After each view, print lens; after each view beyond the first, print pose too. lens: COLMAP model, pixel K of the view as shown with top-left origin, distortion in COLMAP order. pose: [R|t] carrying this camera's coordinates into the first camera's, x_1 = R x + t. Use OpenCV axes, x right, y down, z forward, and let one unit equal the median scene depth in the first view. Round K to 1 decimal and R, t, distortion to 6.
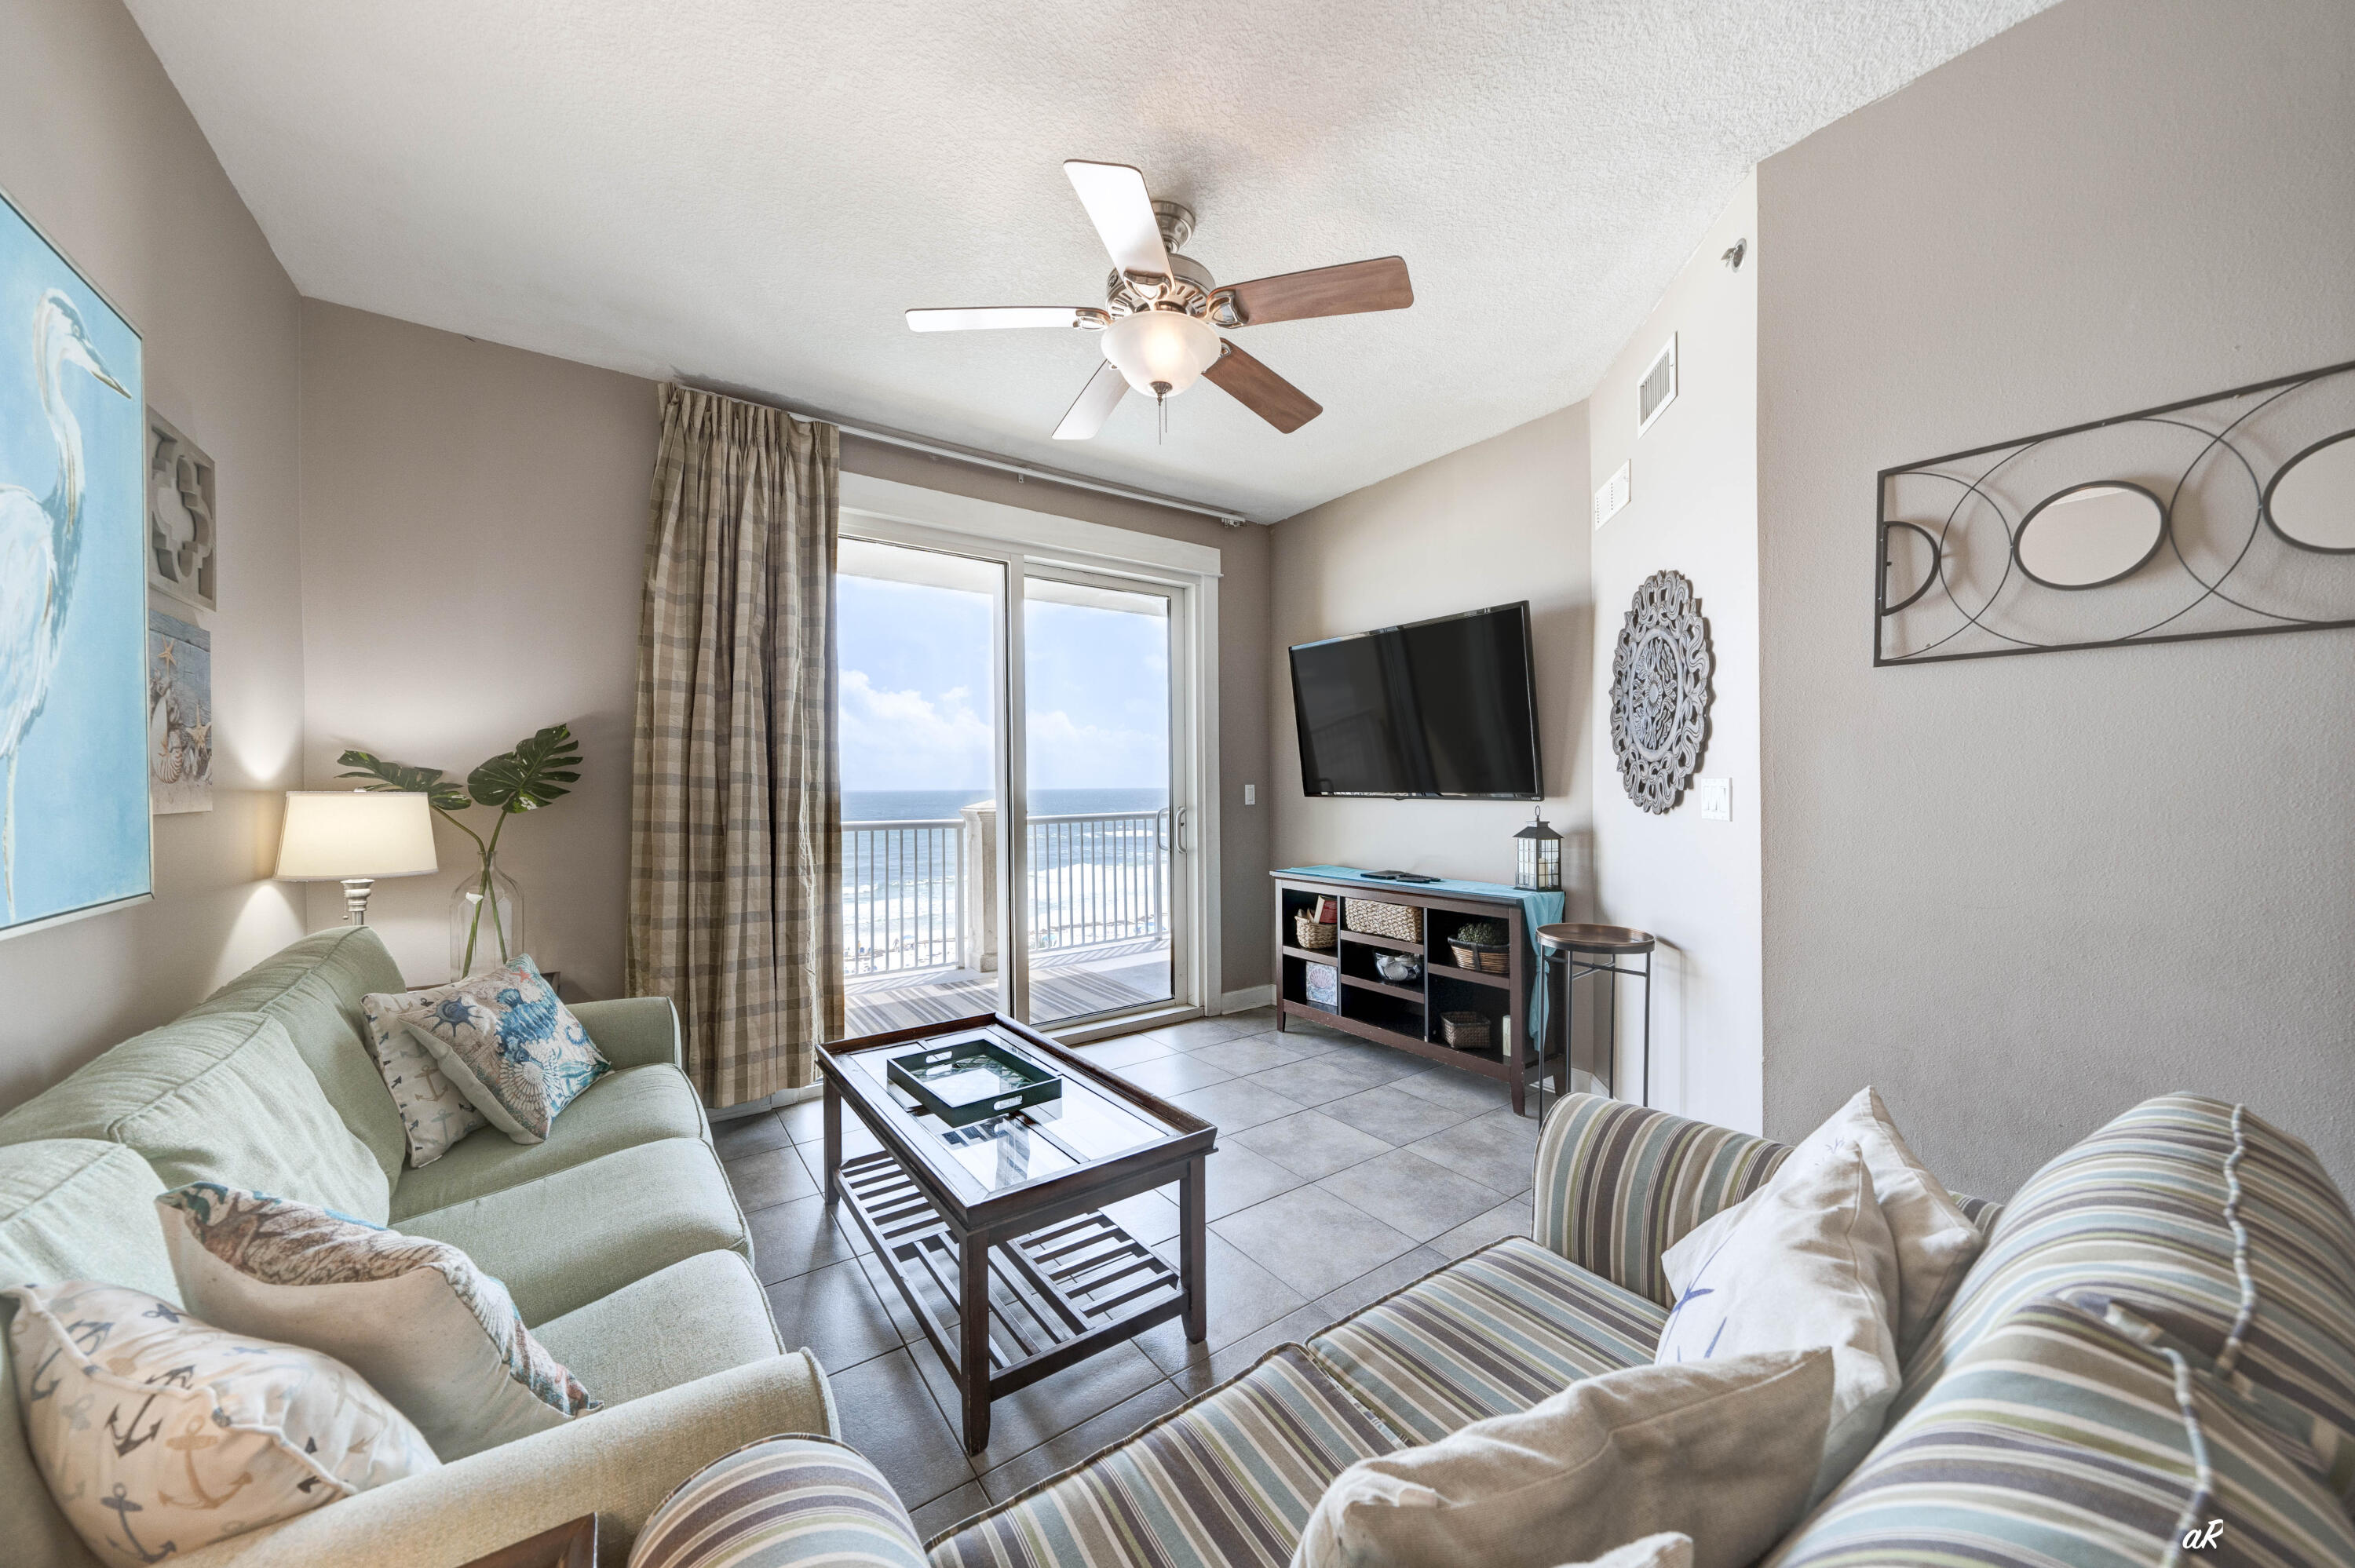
lens RADIAL K [[819.8, 0, 1156.9], [0, 819.8, 792.7], [0, 0, 1]] dist [-0.004795, -0.000473]
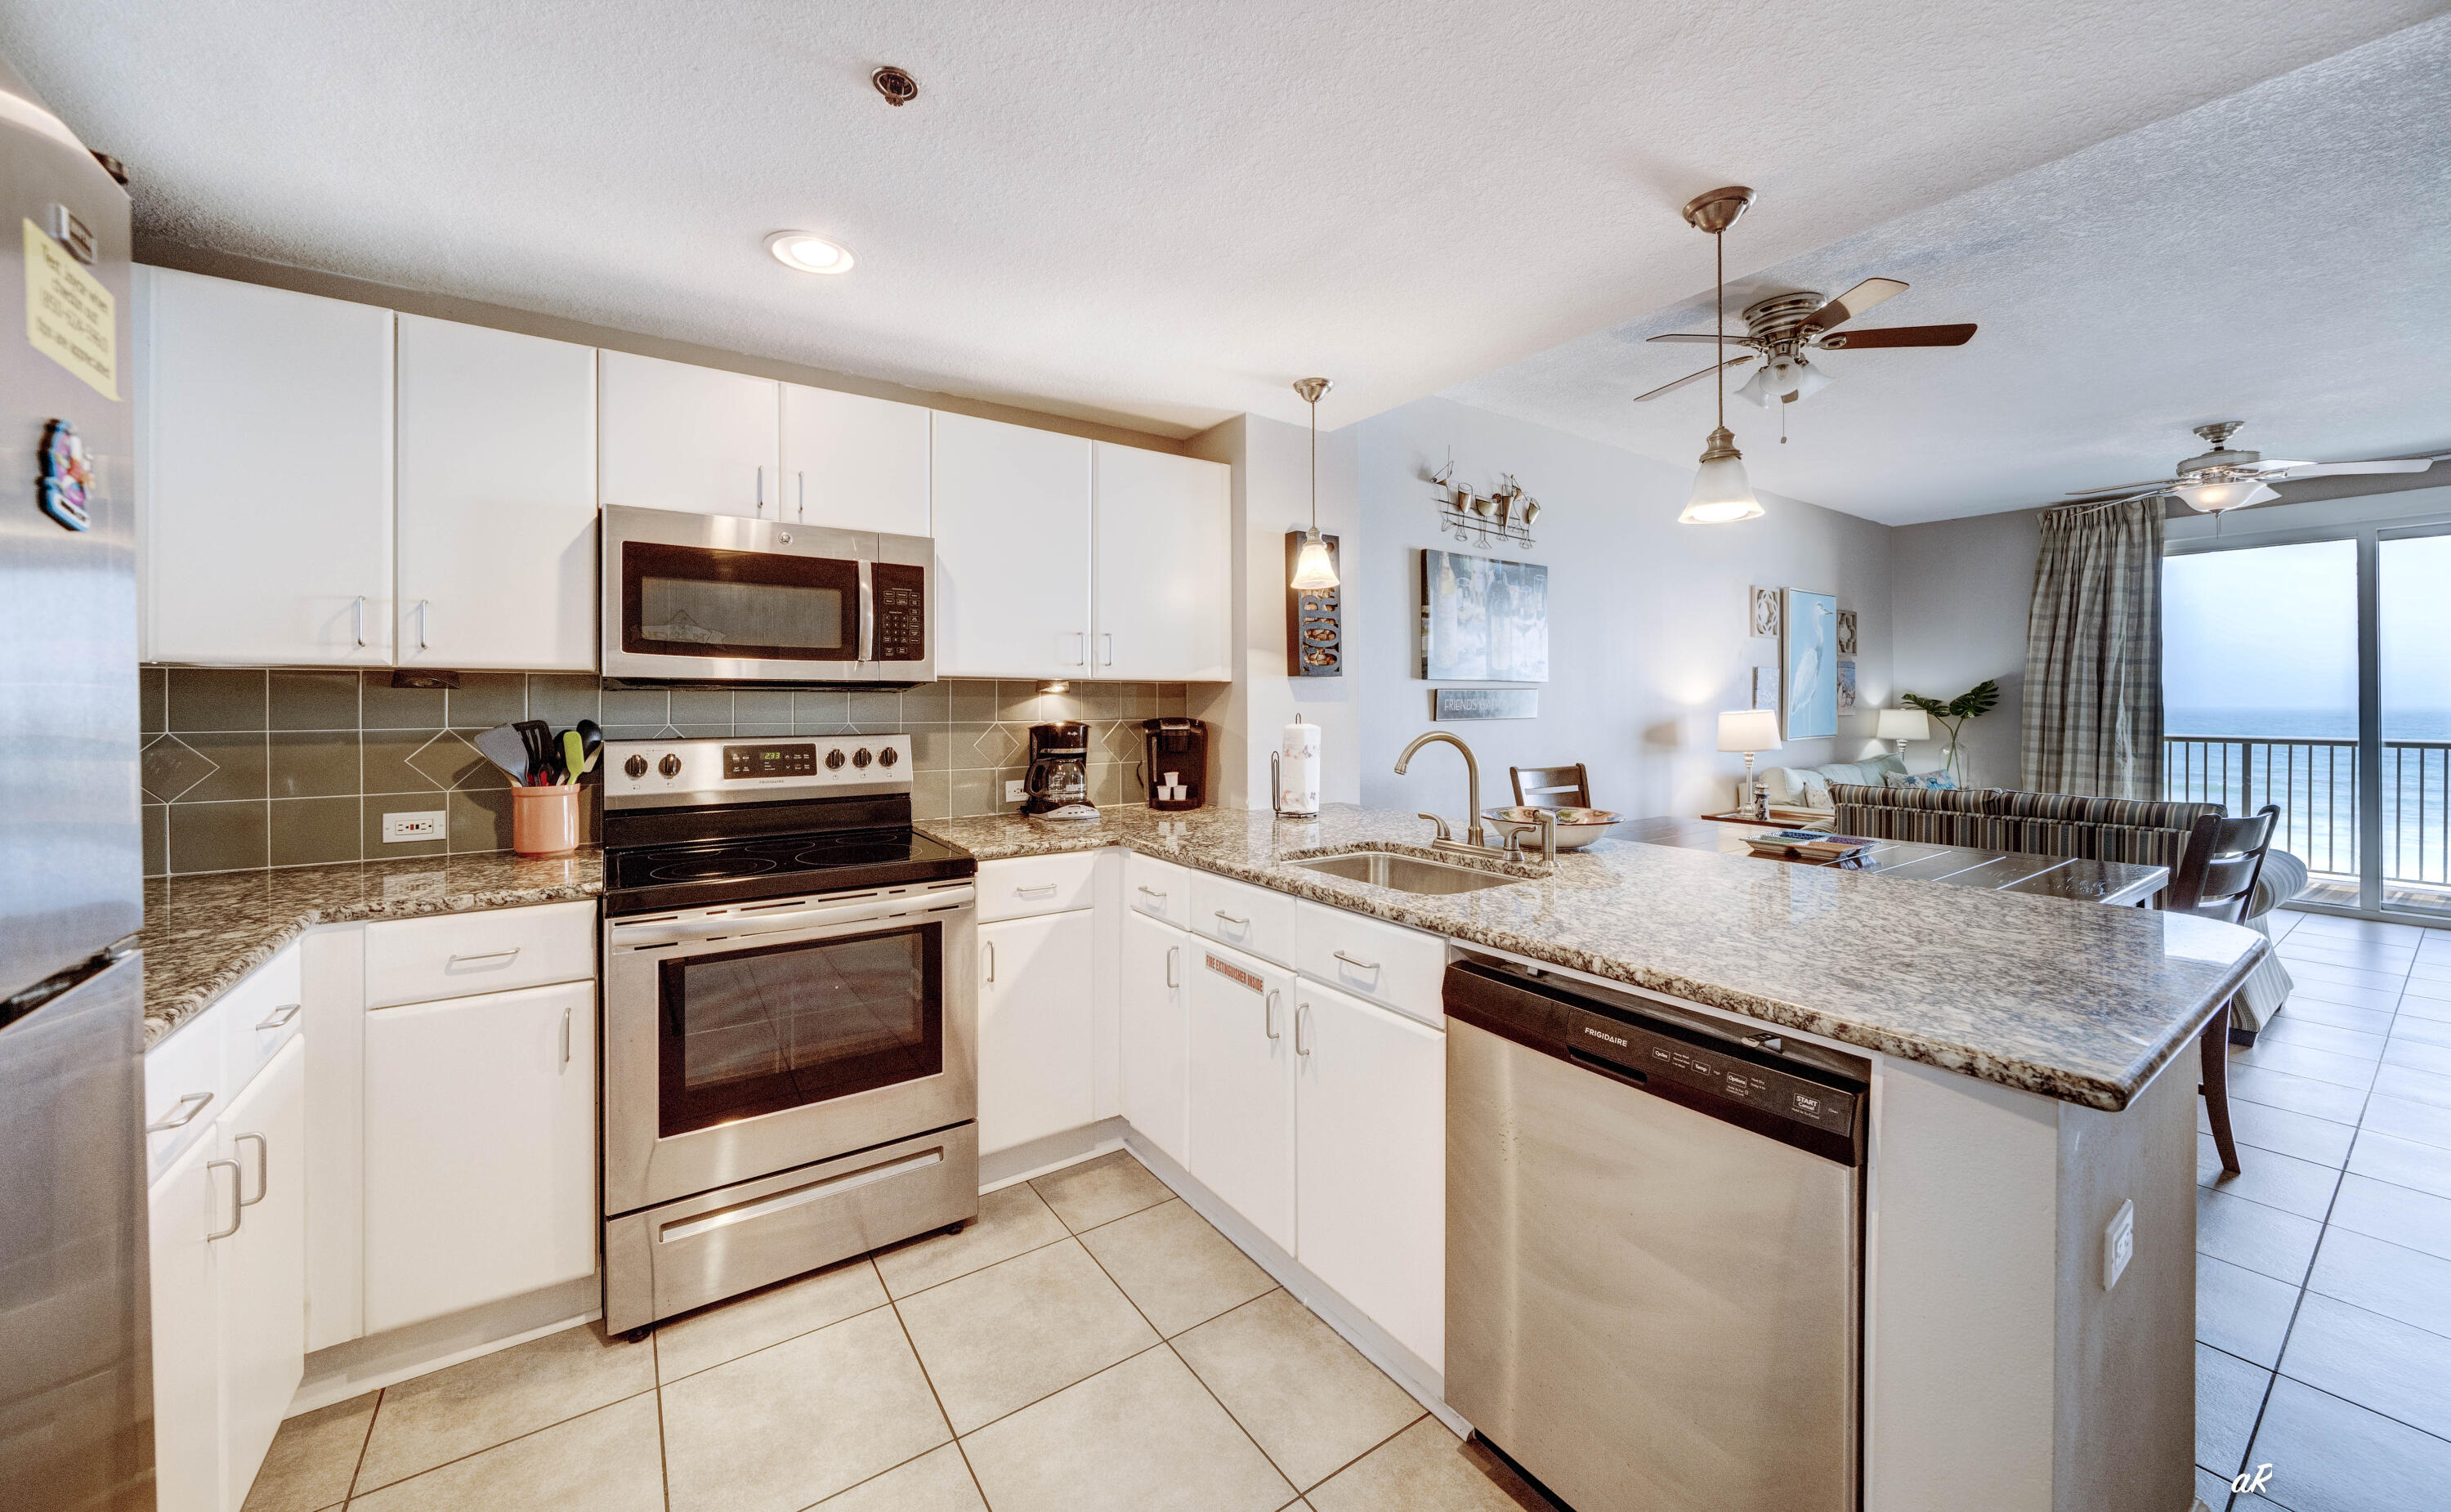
lens RADIAL K [[885.7, 0, 1197.8], [0, 885.7, 700.7], [0, 0, 1]] dist [-0.003745, -0.001008]
pose [[-0.017785, 0.003374, -0.999836, 1.646044], [-0.005719, 0.999978, 0.003476, -0.021495], [0.999825, 0.005780, -0.017765, -1.074814]]
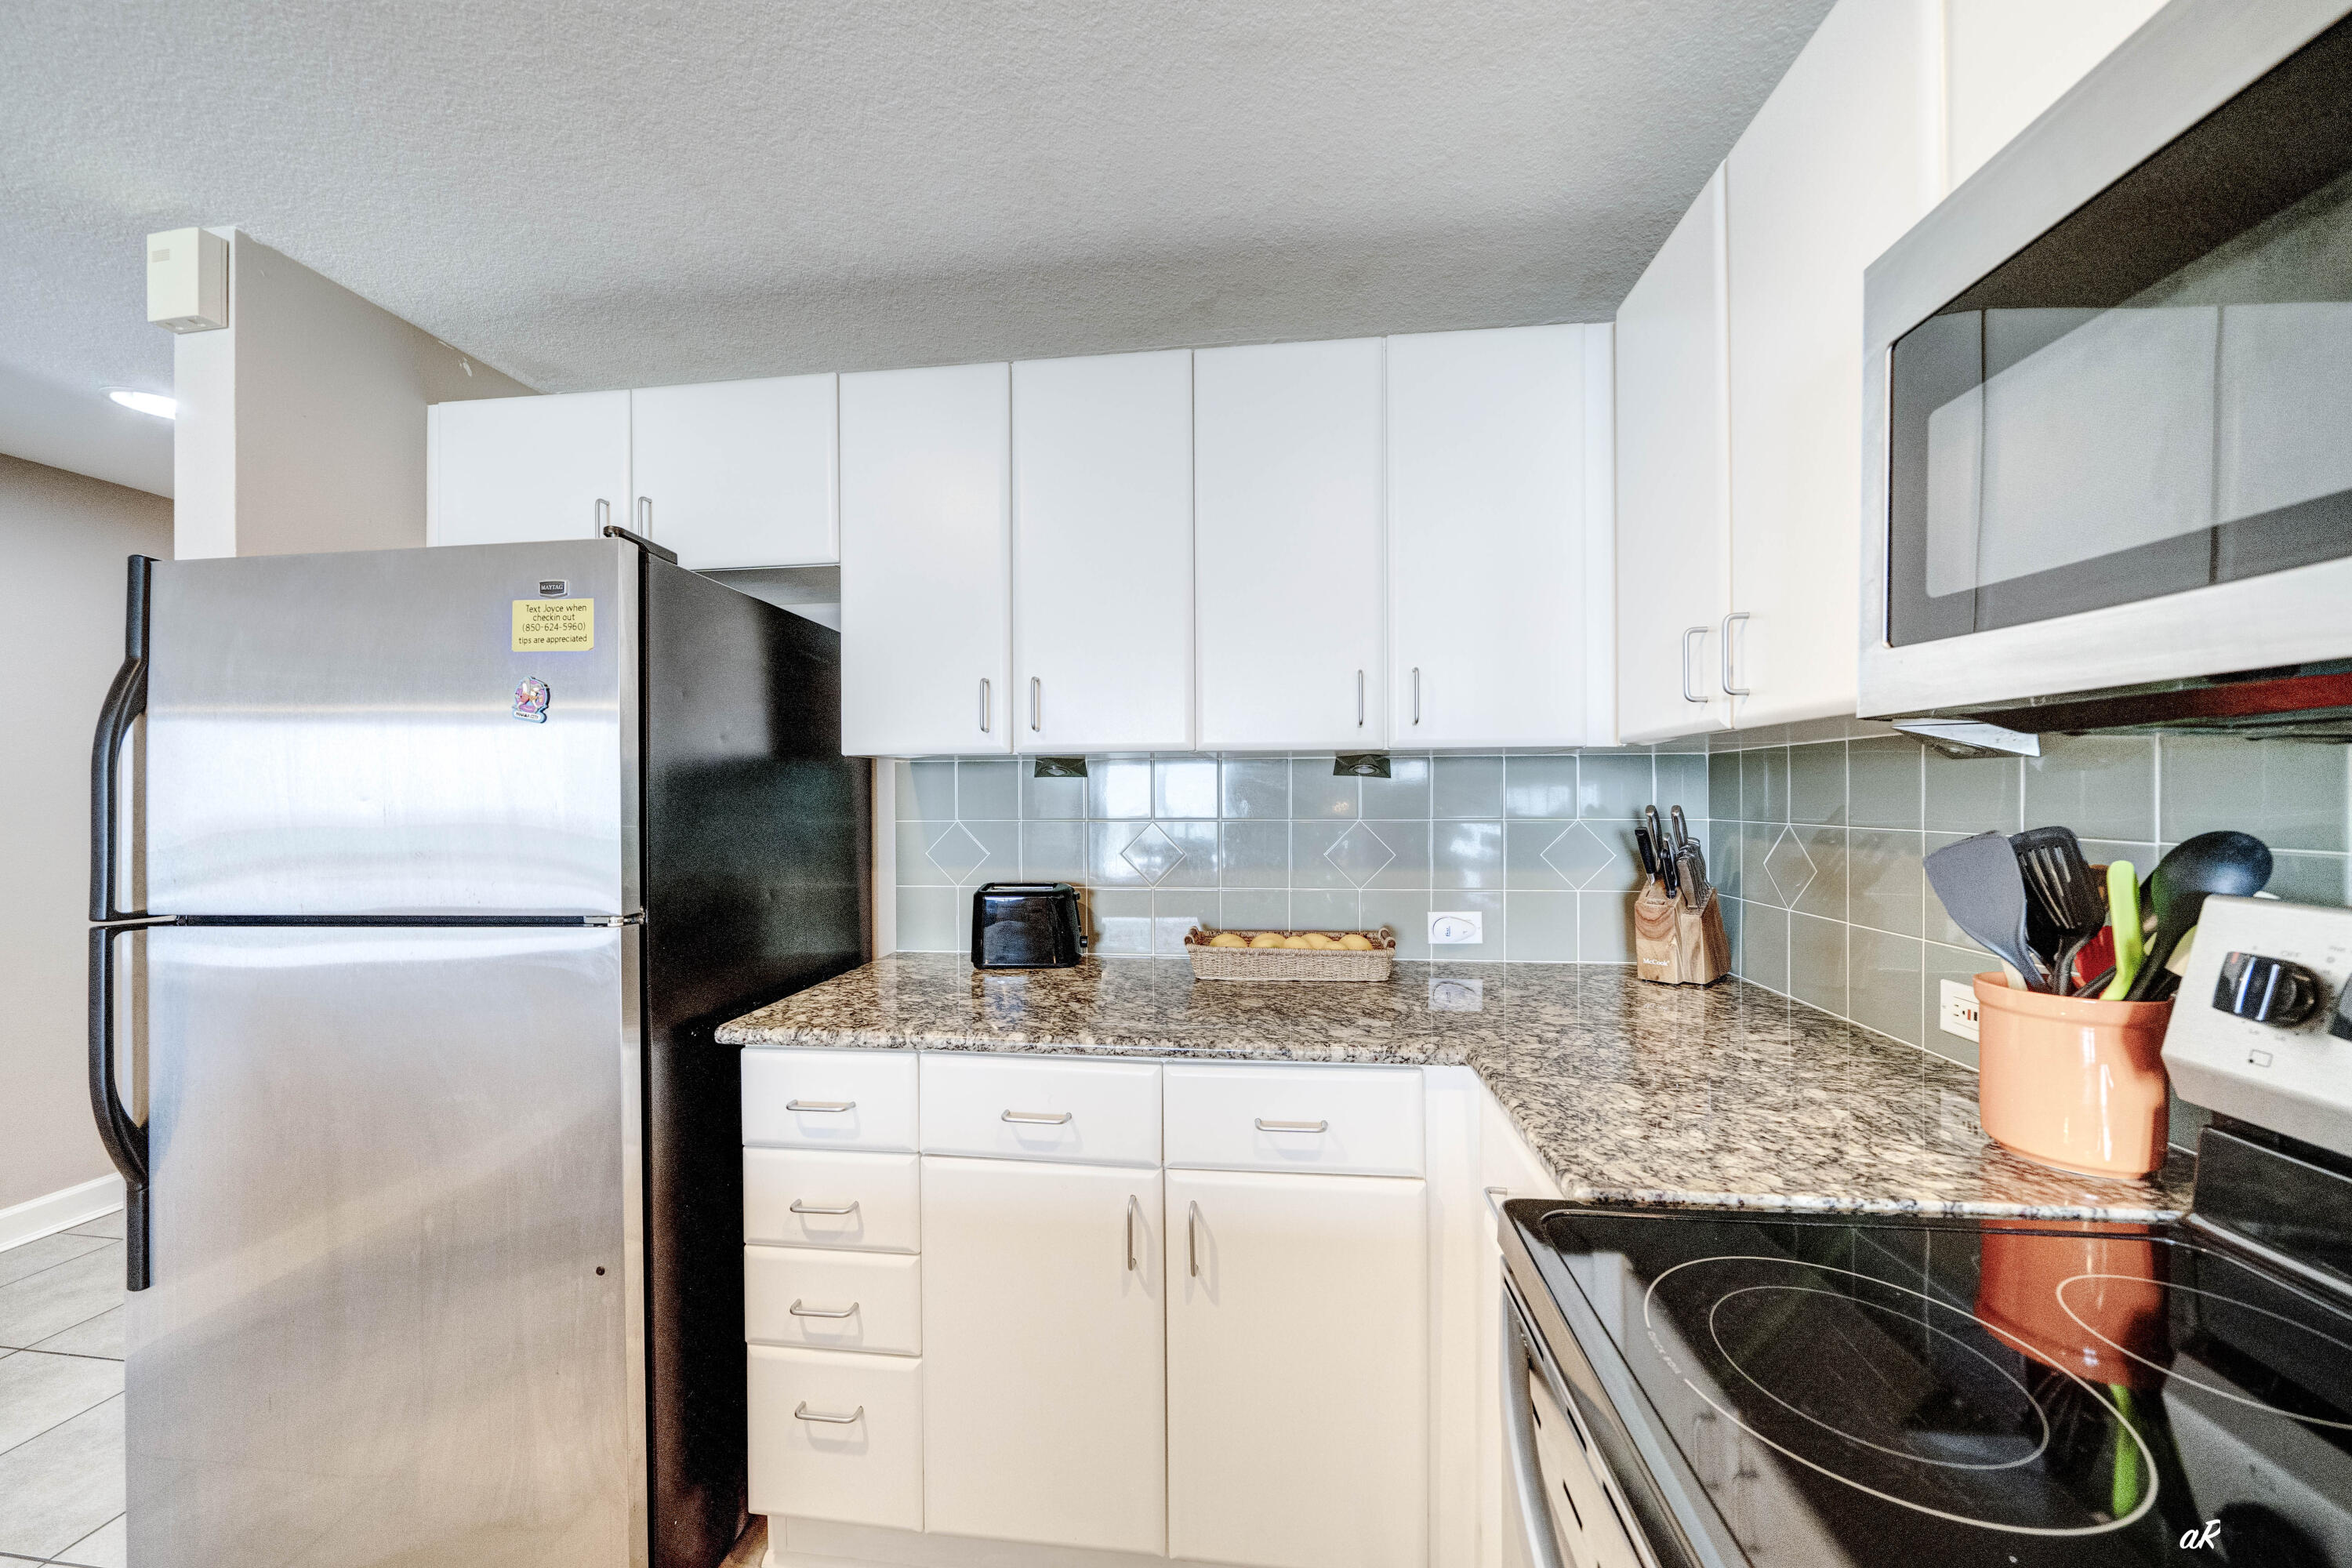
lens RADIAL K [[818.9, 0, 1165.7], [0, 818.9, 794.8], [0, 0, 1]] dist [-0.004795, -0.000473]
pose [[-0.742659, 0.011744, 0.669567, 0.887492], [0.017590, 0.999843, 0.001973, -0.015976], [-0.669439, 0.013243, -0.742749, -1.240983]]
